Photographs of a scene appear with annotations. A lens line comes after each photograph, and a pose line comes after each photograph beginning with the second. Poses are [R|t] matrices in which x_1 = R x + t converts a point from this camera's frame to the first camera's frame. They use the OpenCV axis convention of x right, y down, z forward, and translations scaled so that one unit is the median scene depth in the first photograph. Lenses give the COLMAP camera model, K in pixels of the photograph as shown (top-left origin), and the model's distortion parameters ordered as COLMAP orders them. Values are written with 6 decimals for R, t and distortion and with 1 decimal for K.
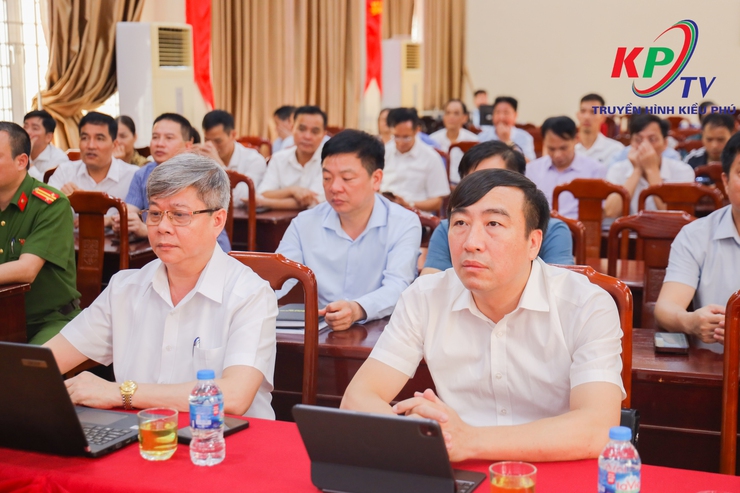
lens RADIAL K [[1209.5, 0, 370.0], [0, 1209.5, 246.5], [0, 0, 1]] dist [0.145387, -0.039302]
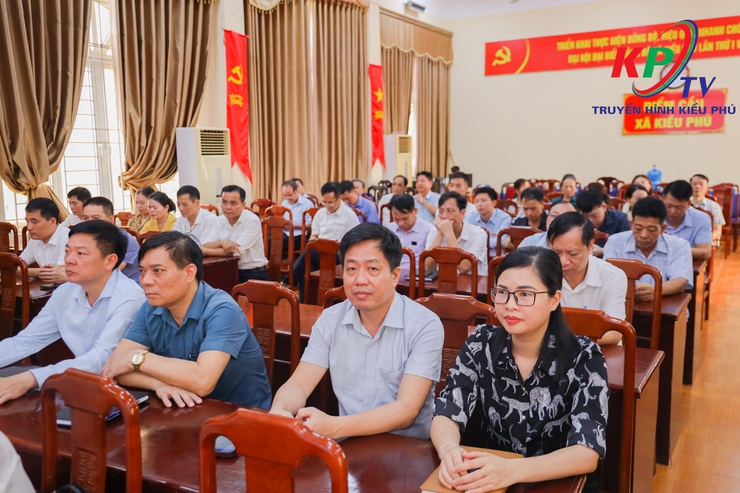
lens RADIAL K [[675.7, 0, 370.0], [0, 675.7, 246.5], [0, 0, 1]] dist [0.097918, 0.000802]
pose [[0.991394, 0.006428, -0.130751, 0.157841], [-0.006619, 0.999978, -0.001027, -0.030926], [0.130742, 0.001883, 0.991415, 0.160091]]
